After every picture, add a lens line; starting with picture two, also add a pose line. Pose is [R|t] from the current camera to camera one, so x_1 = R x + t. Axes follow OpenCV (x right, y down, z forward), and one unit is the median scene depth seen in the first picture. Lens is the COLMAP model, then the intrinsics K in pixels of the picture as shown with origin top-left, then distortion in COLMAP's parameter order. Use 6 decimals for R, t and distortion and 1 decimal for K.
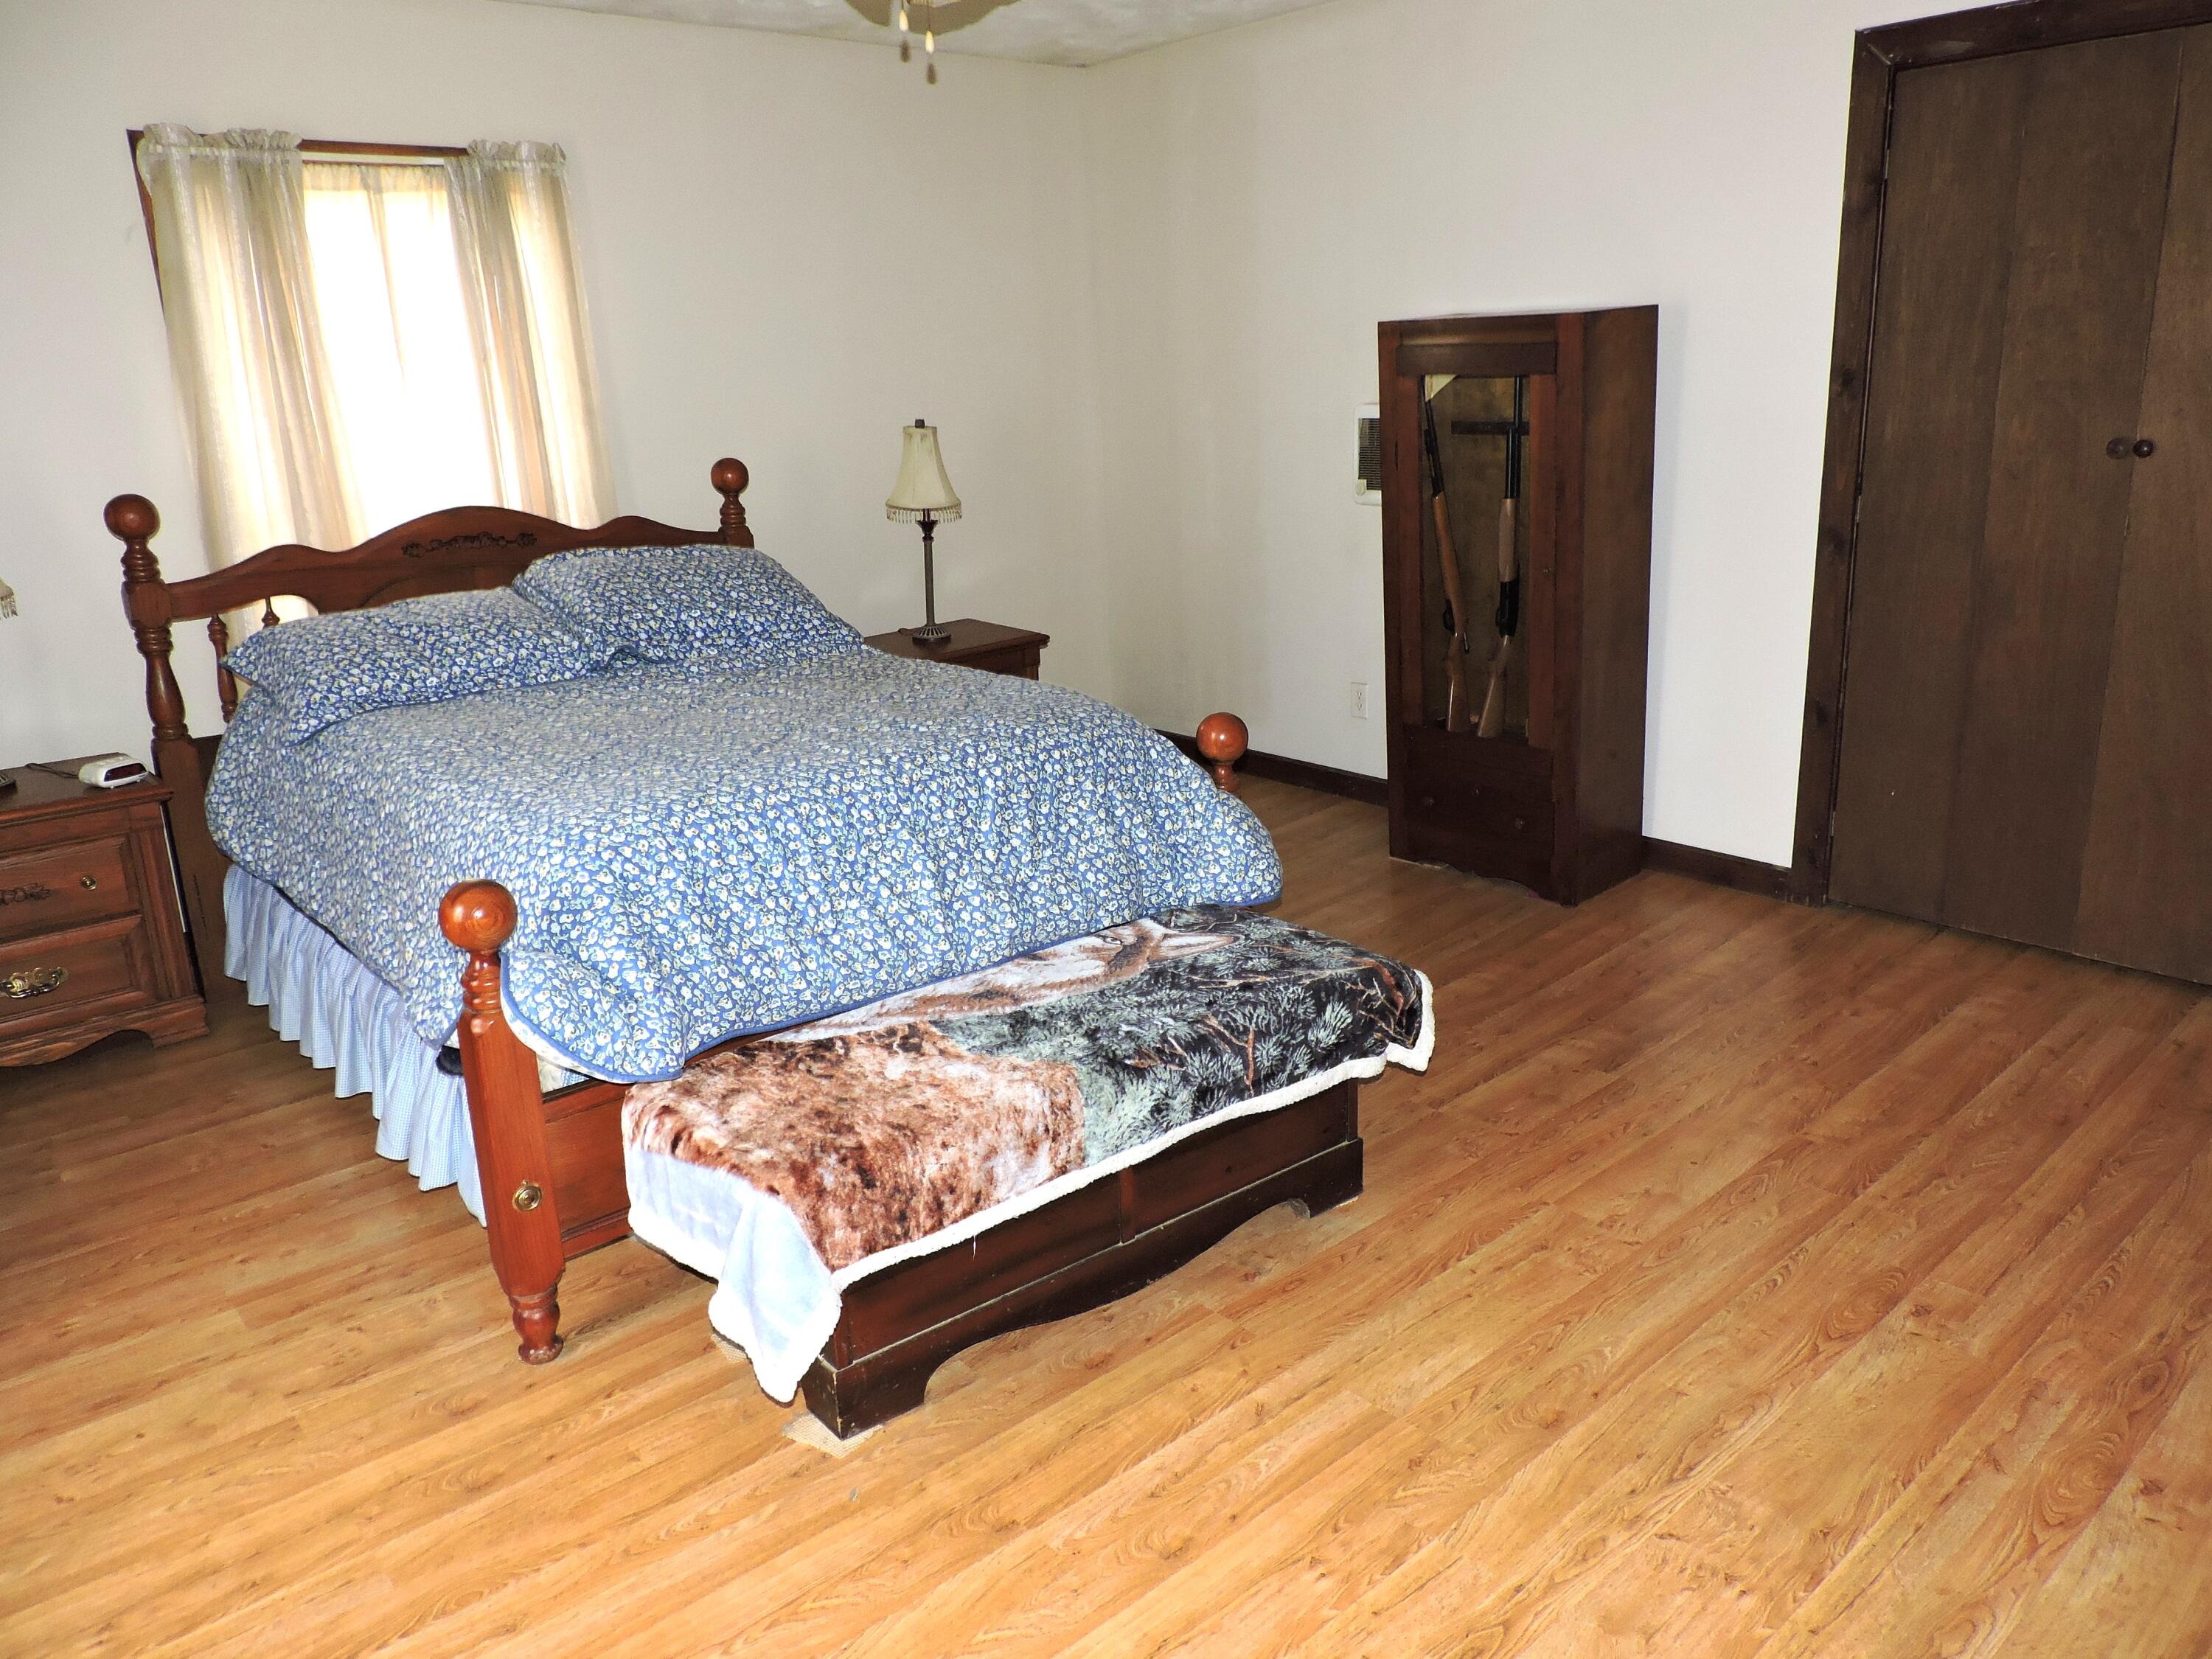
lens RADIAL K [[1568.8, 0, 1116.4], [0, 1568.8, 829.1], [0, 0, 1]] dist [-0.016343, -0.000463]
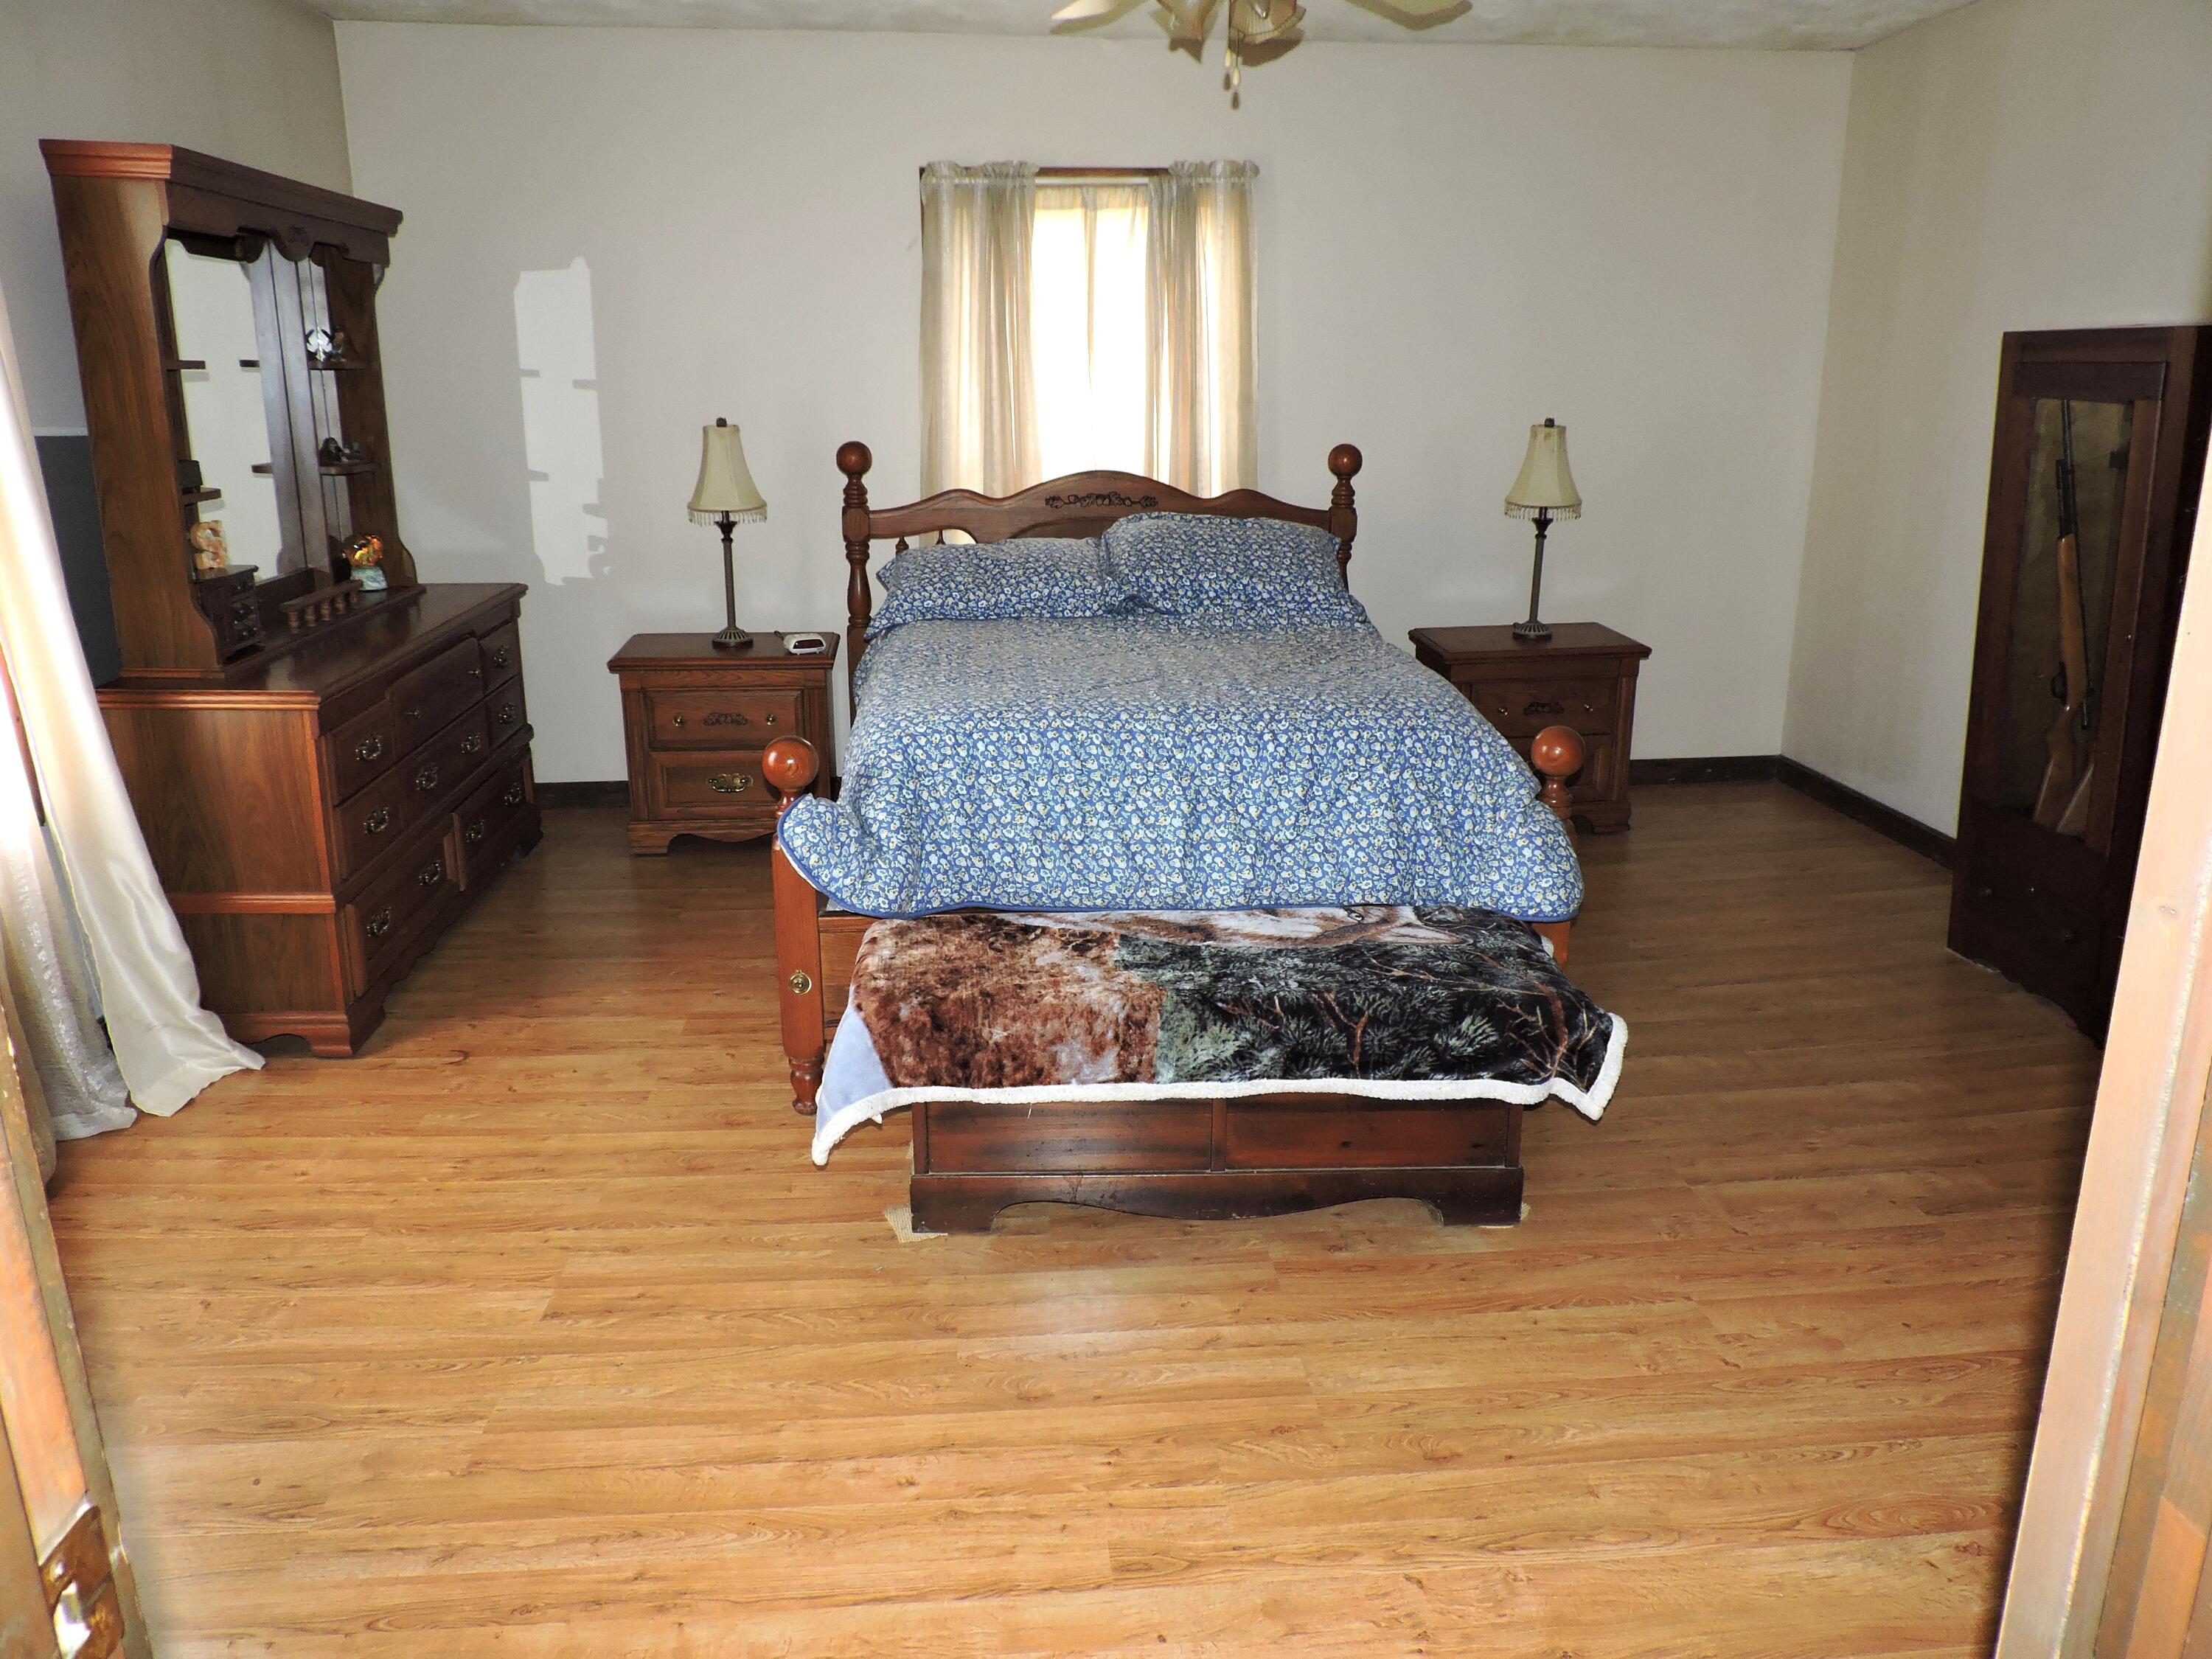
lens RADIAL K [[1561.9, 0, 1106.6], [0, 1561.9, 826.5], [0, 0, 1]] dist [-0.025774, 0.000924]
pose [[0.803008, 0.195054, -0.563144, 0.480002], [-0.192331, 0.979181, 0.064904, -0.025499], [0.564080, 0.056191, 0.823806, 0.048174]]
